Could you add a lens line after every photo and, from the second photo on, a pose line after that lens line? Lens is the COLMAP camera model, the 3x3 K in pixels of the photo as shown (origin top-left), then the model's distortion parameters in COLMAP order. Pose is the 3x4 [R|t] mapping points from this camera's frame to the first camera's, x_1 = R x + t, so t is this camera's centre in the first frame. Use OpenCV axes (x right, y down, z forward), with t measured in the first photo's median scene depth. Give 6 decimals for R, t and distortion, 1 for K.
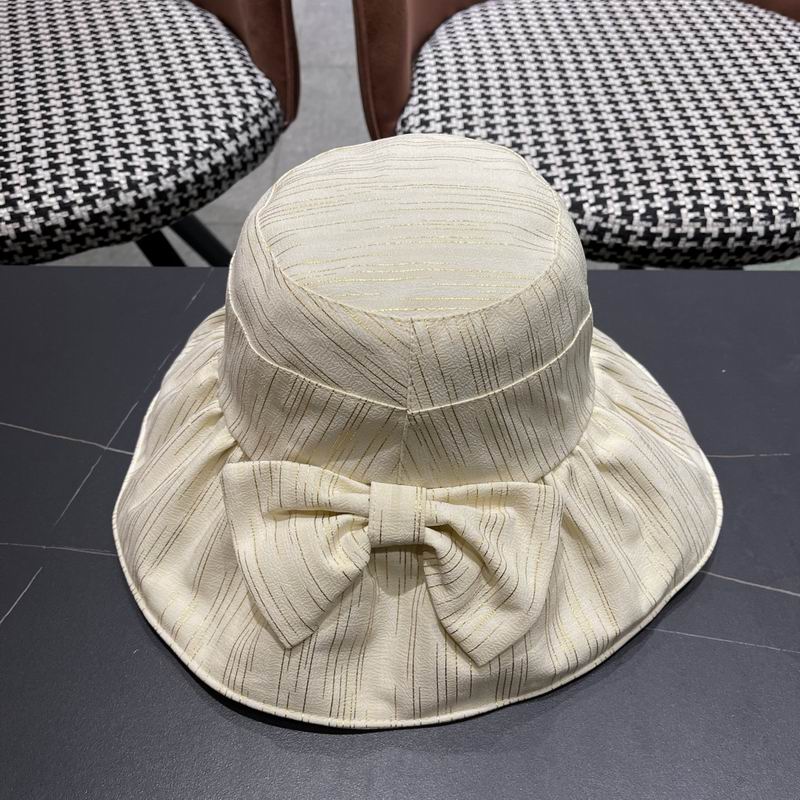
lens RADIAL K [[830.8, 0, 397.0], [0, 830.8, 415.3], [0, 0, 1]] dist [0.009214, 0.000000]
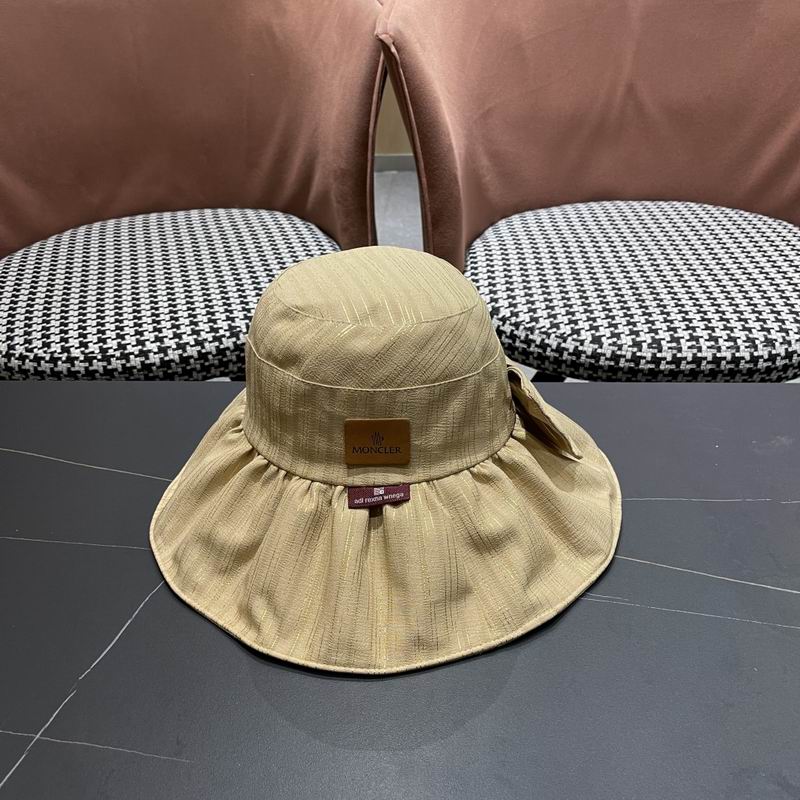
lens RADIAL K [[830.8, 0, 401.6], [0, 830.8, 418.7], [0, 0, 1]] dist [0.009214, 0.000000]
pose [[0.997822, 0.000106, -0.065959, 0.004078], [-0.018213, 0.961563, -0.273978, 0.212235], [0.063395, 0.274583, 0.959471, -0.193725]]
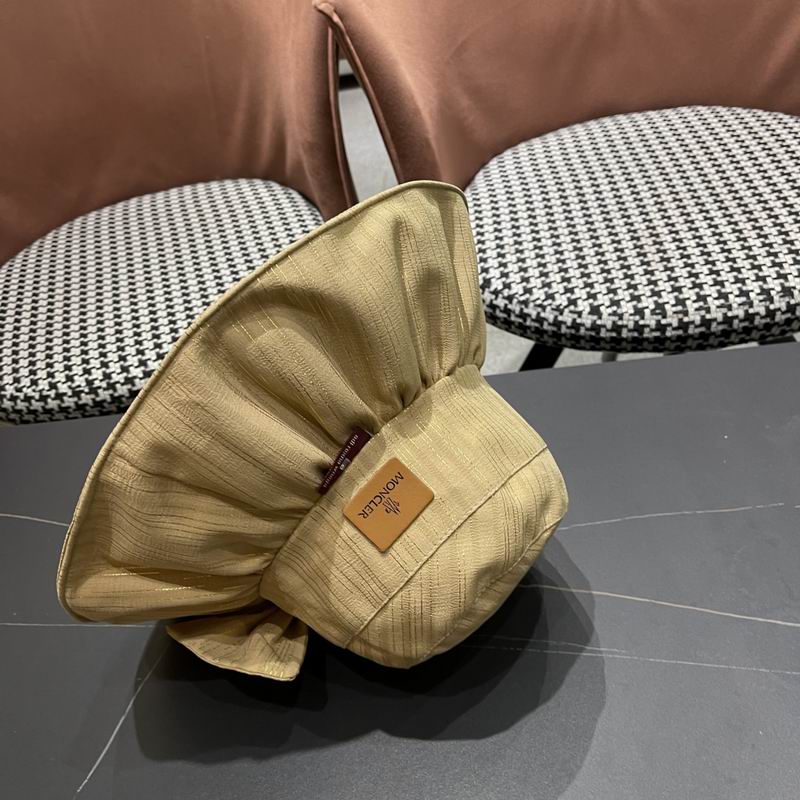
lens RADIAL K [[830.8, 0, 394.9], [0, 830.8, 404.3], [0, 0, 1]] dist [0.009214, 0.000000]
pose [[0.981758, -0.108199, -0.156344, 0.106723], [0.085690, 0.985836, -0.144171, 0.023612], [0.169728, 0.128144, 0.977124, -0.169095]]
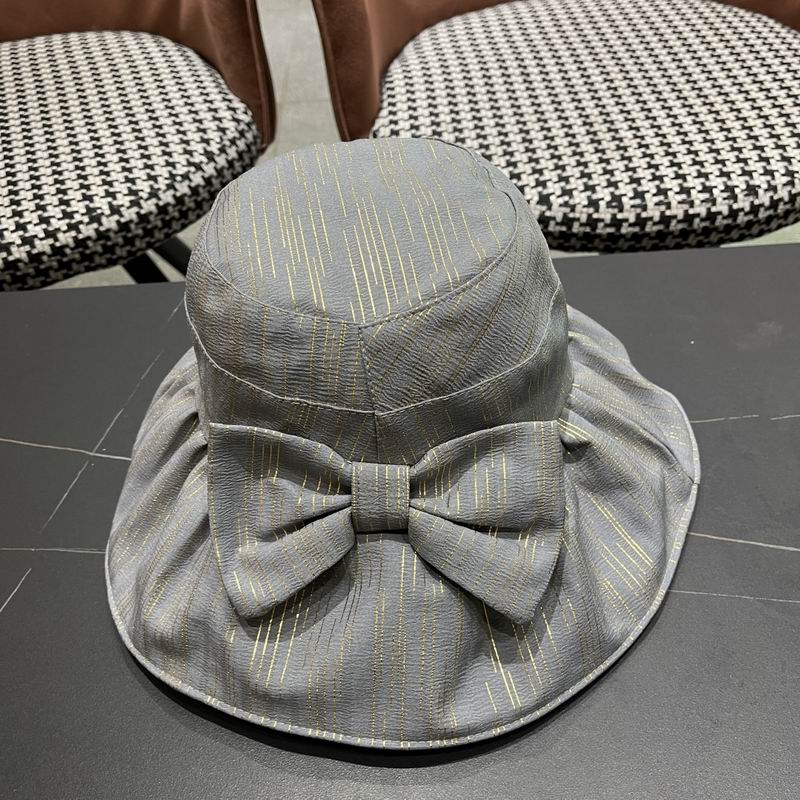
lens RADIAL K [[830.8, 0, 407.9], [0, 830.8, 414.7], [0, 0, 1]] dist [0.009214, 0.000000]
pose [[0.997690, -0.067014, -0.011144, 0.041050], [0.066498, 0.996920, -0.041570, 0.045145], [0.013895, 0.040733, 0.999073, -0.018013]]
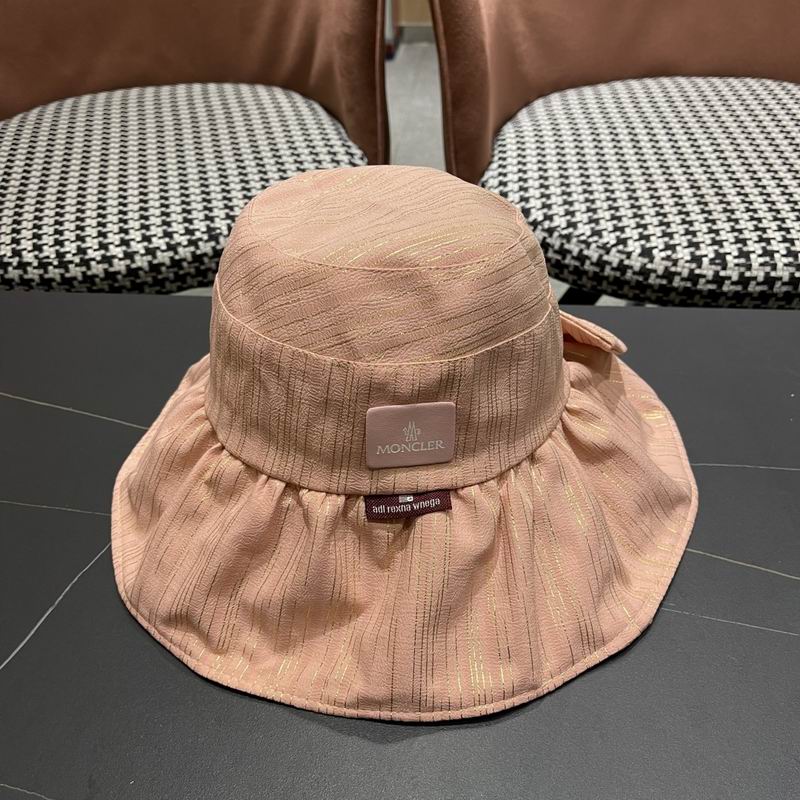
lens RADIAL K [[830.8, 0, 396.2], [0, 830.8, 417.4], [0, 0, 1]] dist [0.009214, 0.000000]
pose [[0.993844, 0.033124, -0.105720, 0.021731], [-0.048299, 0.988342, -0.144385, 0.116263], [0.099704, 0.148602, 0.983858, -0.022589]]
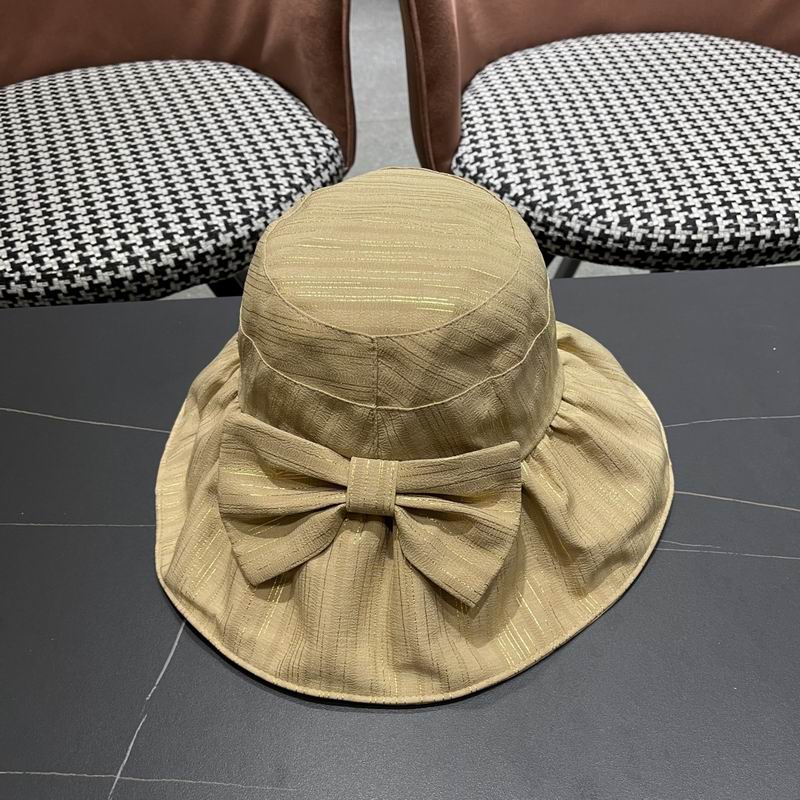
lens RADIAL K [[830.8, 0, 402.0], [0, 830.8, 421.1], [0, 0, 1]] dist [0.009214, 0.000000]
pose [[0.997699, -0.064336, 0.021398, -0.128252], [0.065414, 0.996383, -0.054244, 0.062384], [-0.017831, 0.055519, 0.998298, -0.115631]]
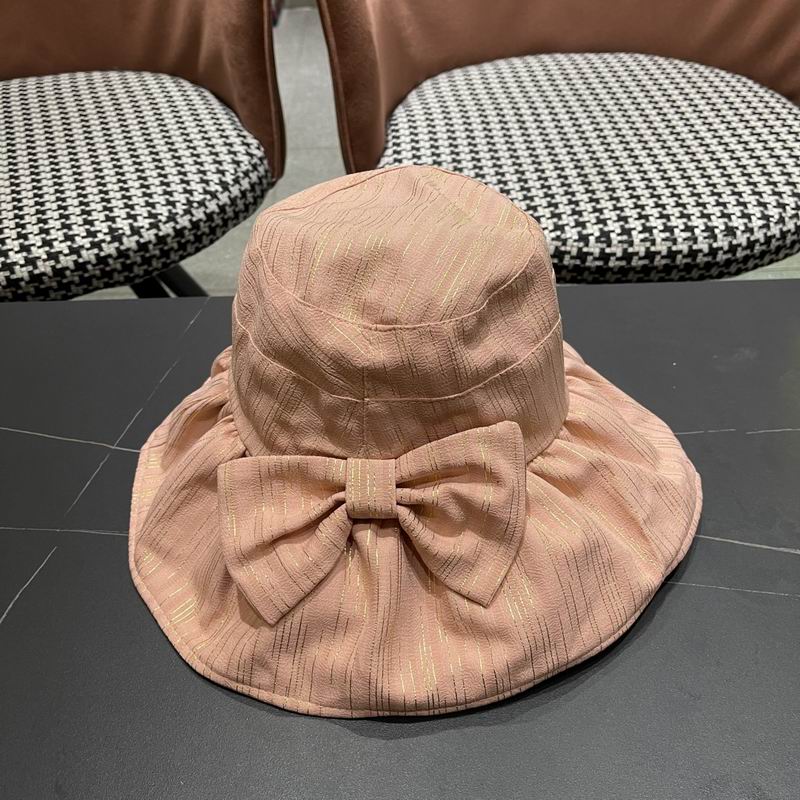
lens RADIAL K [[830.8, 0, 396.9], [0, 830.8, 417.5], [0, 0, 1]] dist [0.009214, 0.000000]
pose [[0.999307, -0.037143, 0.002491, 0.017174], [0.037206, 0.994286, -0.100055, 0.093925], [0.001239, 0.100079, 0.994979, -0.072404]]
